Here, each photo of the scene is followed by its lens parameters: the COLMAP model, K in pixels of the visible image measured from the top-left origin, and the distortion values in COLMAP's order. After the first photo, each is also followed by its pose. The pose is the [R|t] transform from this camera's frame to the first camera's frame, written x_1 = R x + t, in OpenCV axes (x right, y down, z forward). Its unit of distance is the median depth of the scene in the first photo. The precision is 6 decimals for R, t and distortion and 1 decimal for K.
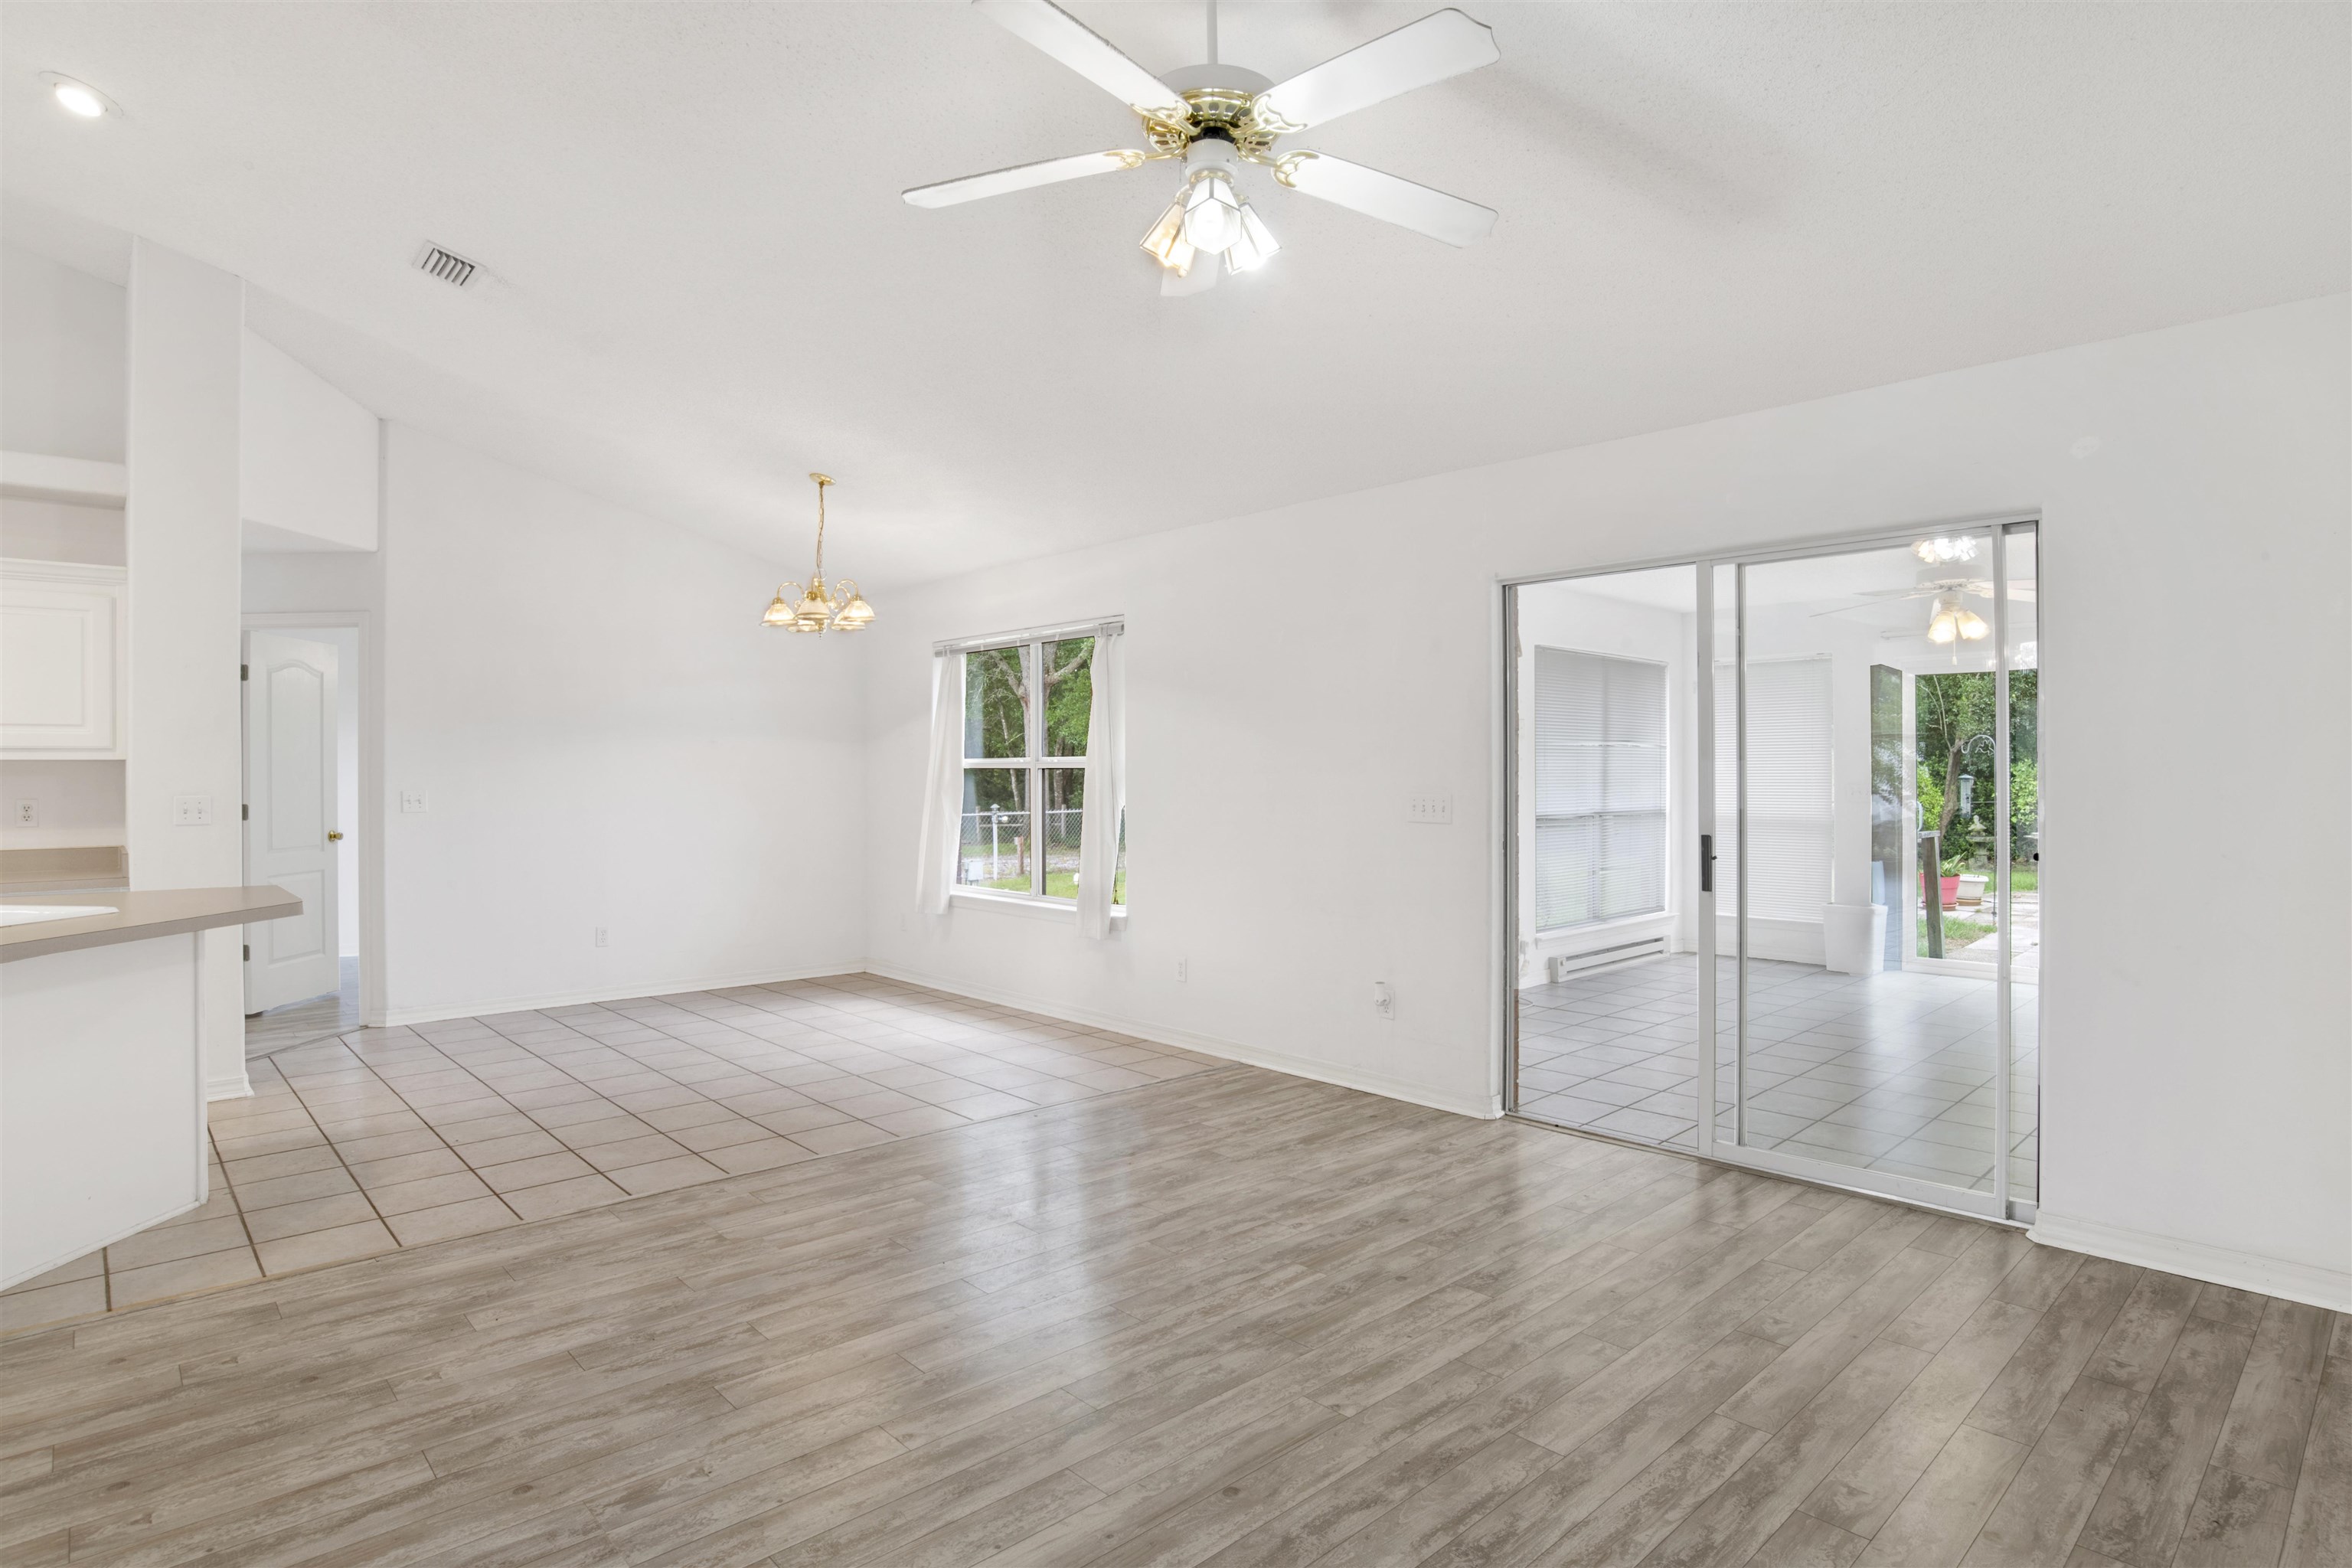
lens RADIAL K [[1257.7, 0, 1157.2], [0, 1257.7, 766.1], [0, 0, 1]] dist [-0.062890, 0.020343]
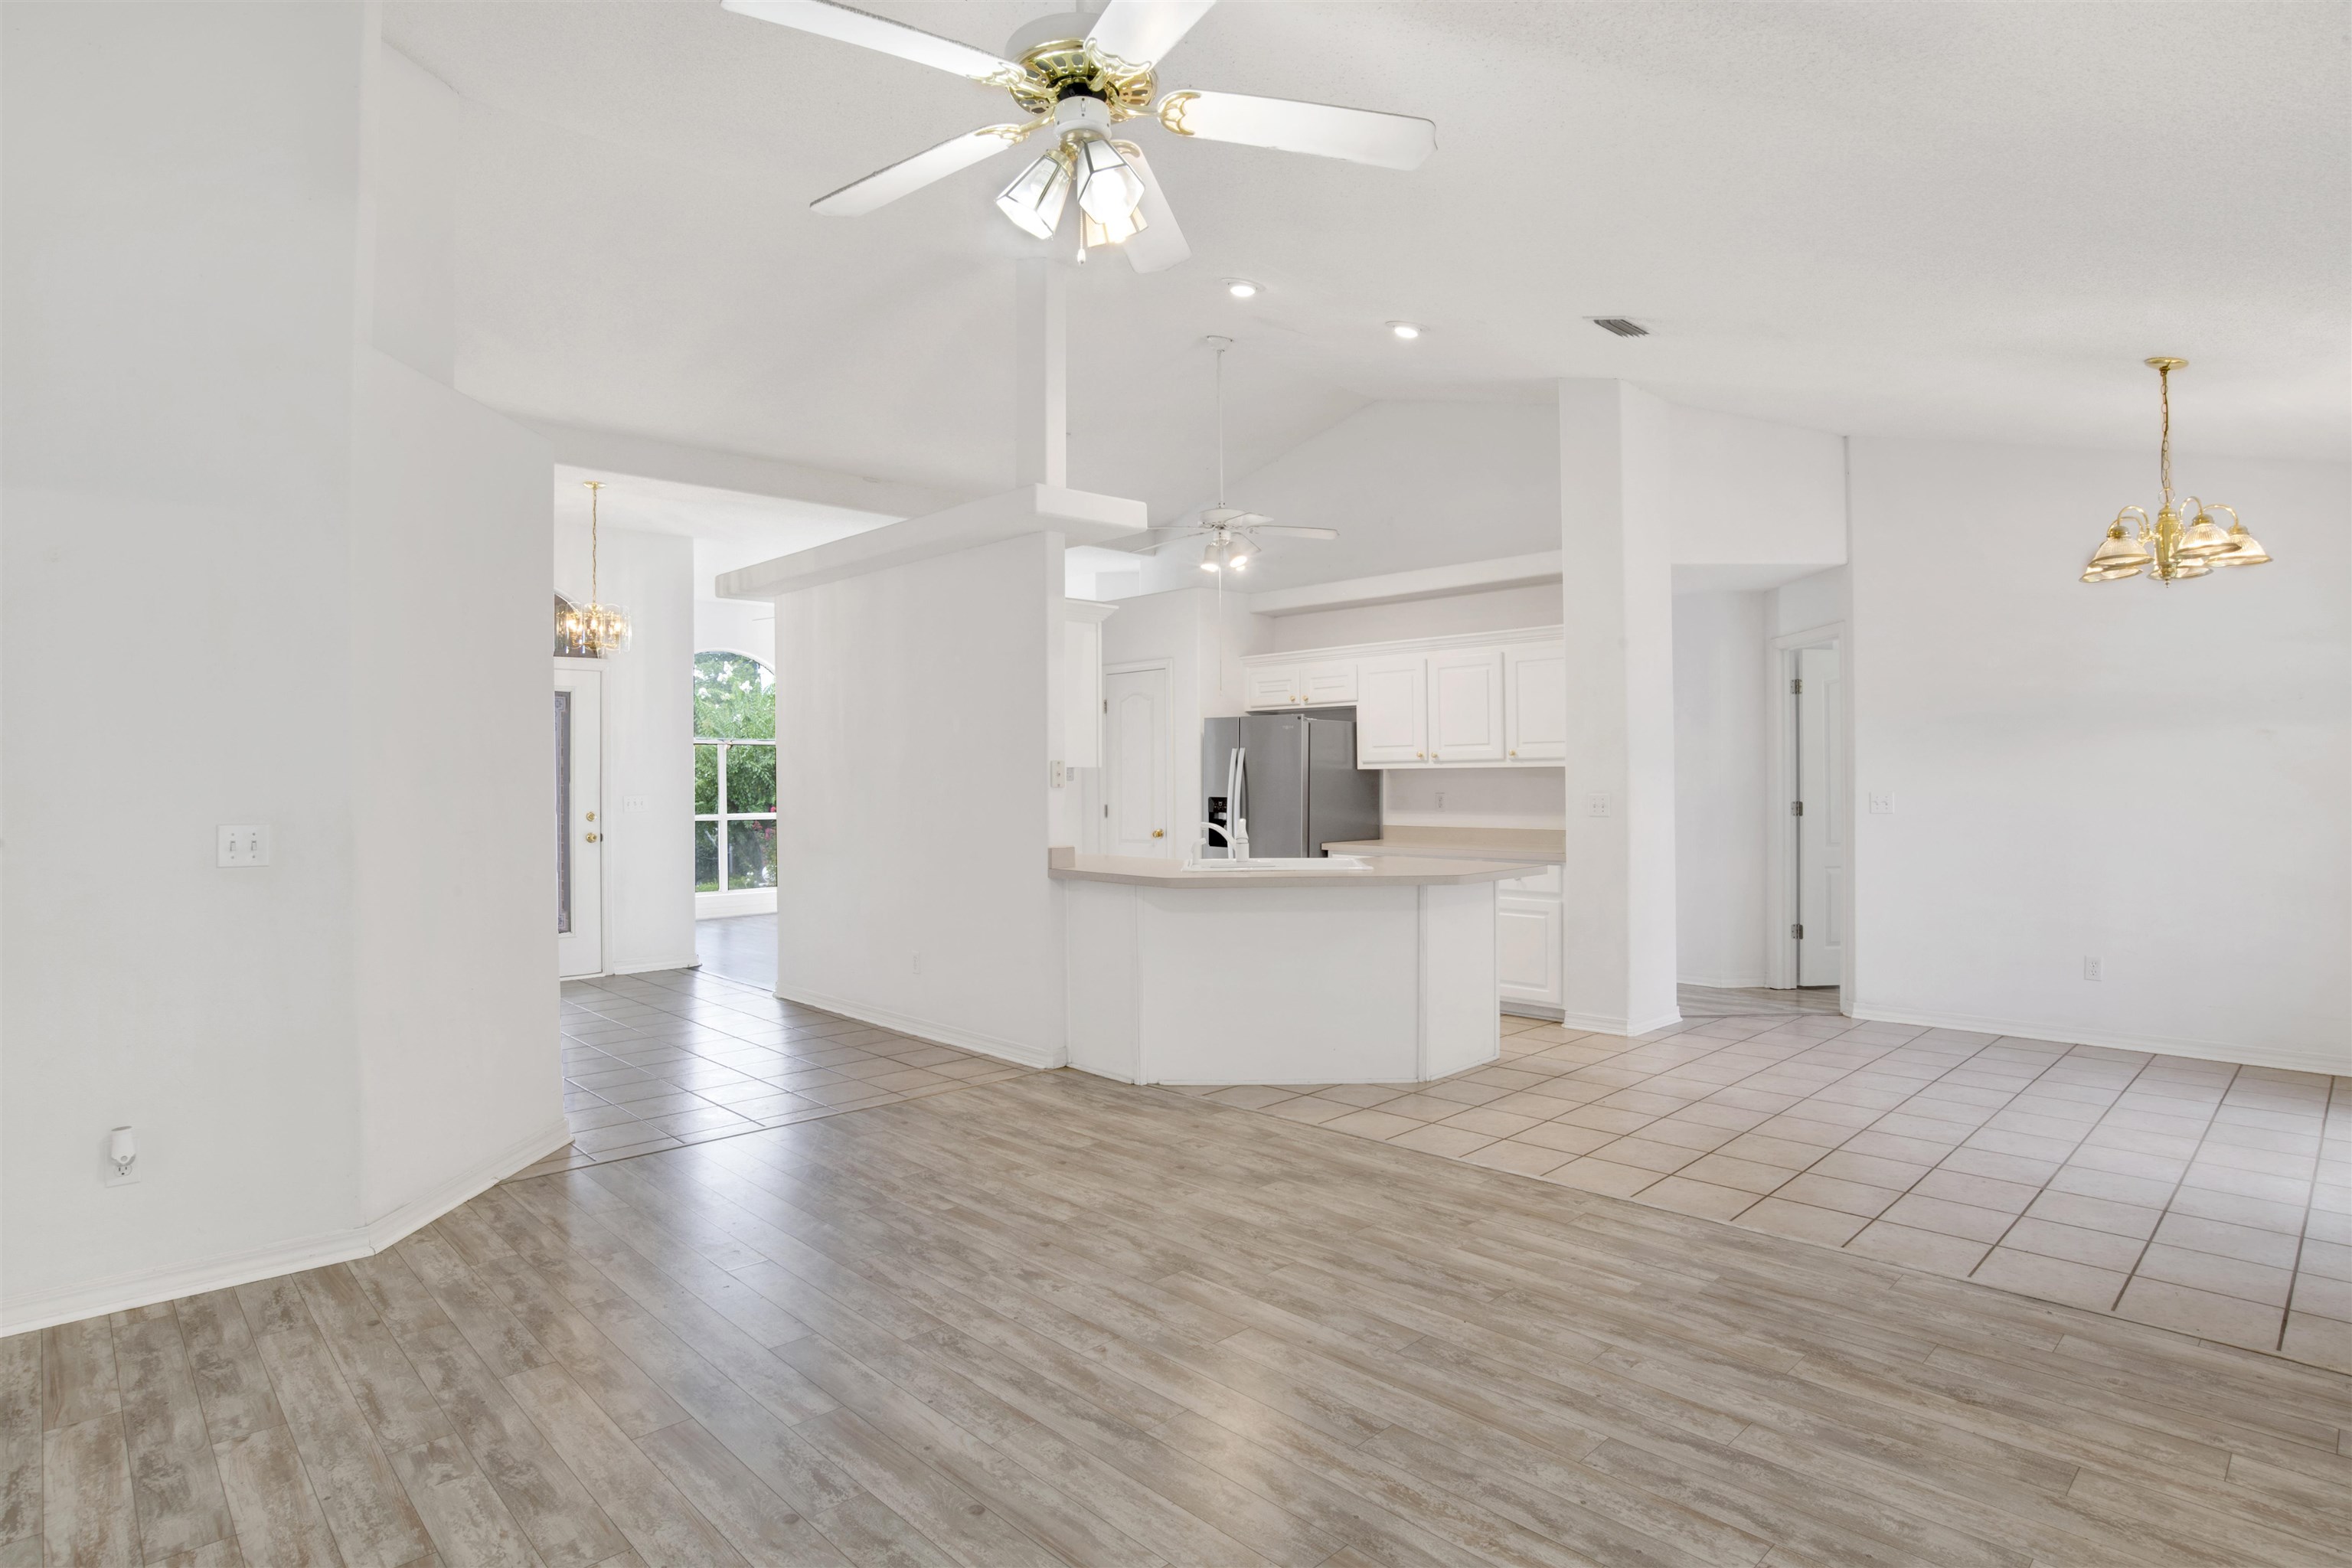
lens RADIAL K [[1201.3, 0, 1180.0], [0, 1201.3, 773.9], [0, 0, 1]] dist [-0.046971, 0.005095]
pose [[0.039412, -0.001729, -0.999222, 0.704735], [0.011355, 0.999935, -0.001283, -0.001317], [0.999159, -0.011296, 0.039429, 0.784956]]
